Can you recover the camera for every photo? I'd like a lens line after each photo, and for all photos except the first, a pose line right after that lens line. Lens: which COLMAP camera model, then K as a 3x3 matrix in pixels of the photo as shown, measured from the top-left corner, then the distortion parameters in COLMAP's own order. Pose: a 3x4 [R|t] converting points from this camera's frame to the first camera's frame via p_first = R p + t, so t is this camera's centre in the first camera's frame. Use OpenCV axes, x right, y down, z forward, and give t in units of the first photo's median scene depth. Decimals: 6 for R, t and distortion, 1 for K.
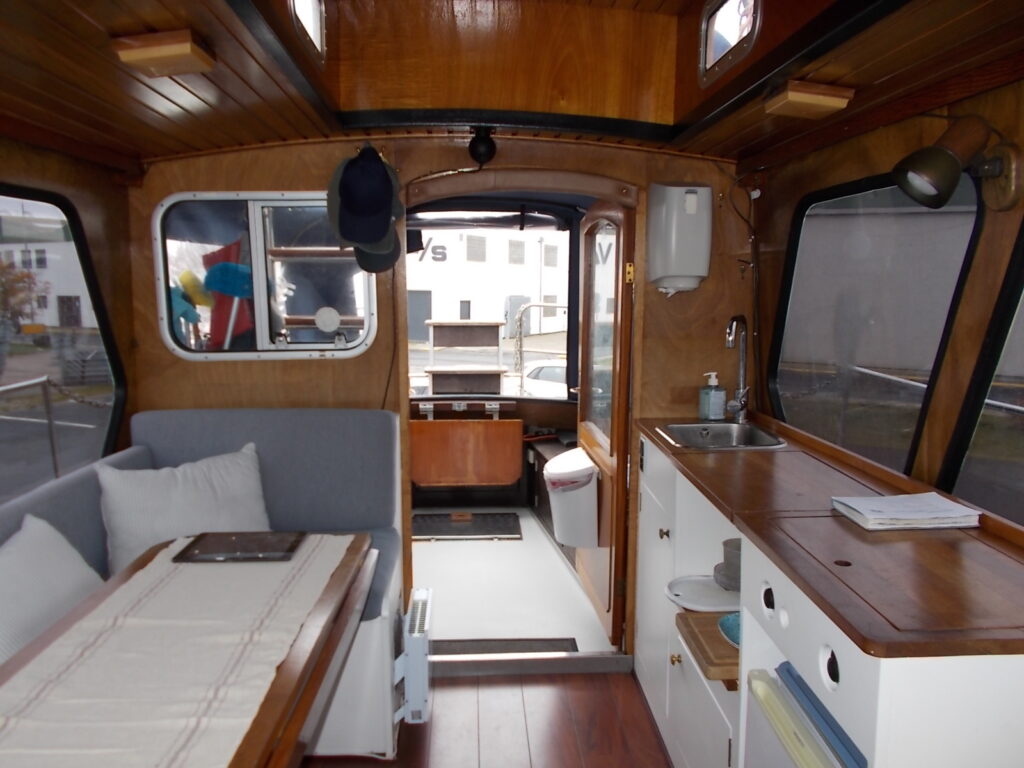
lens RADIAL K [[781.9, 0, 509.9], [0, 781.9, 380.8], [0, 0, 1]] dist [0.009896, -0.005170]
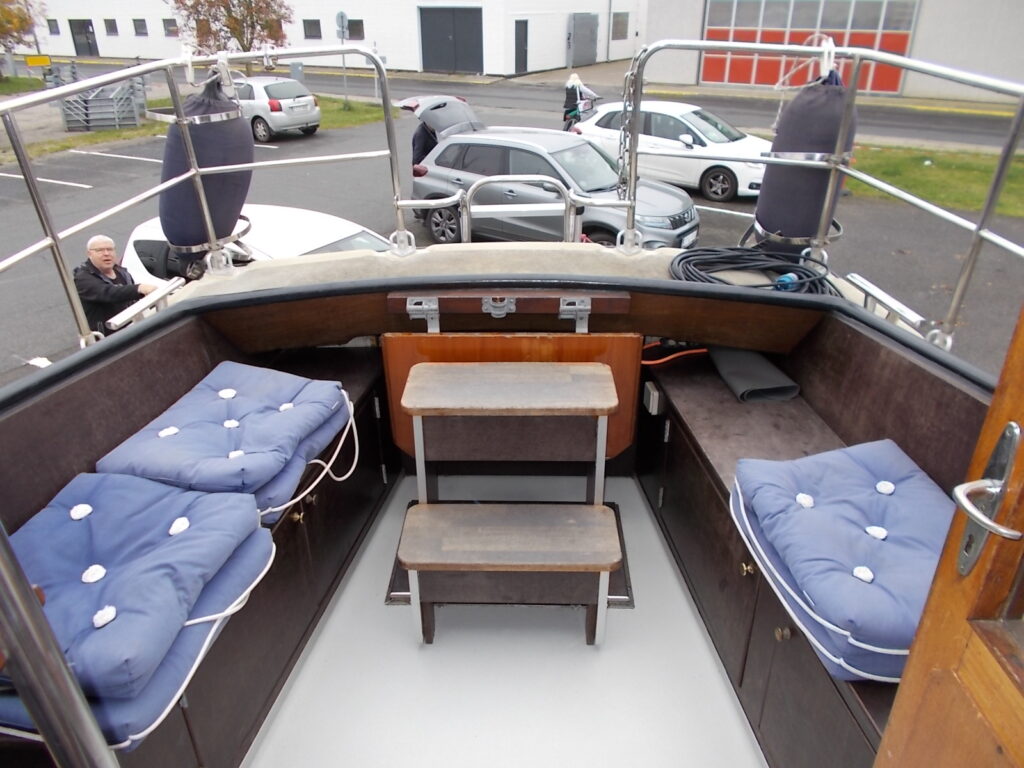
lens RADIAL K [[775.2, 0, 508.7], [0, 775.2, 378.3], [0, 0, 1]] dist [0.002264, -0.006755]
pose [[0.997398, 0.021106, -0.068934, -0.005817], [0.002536, 0.945322, 0.326130, -0.014248], [0.072048, -0.325456, 0.942808, 0.118944]]
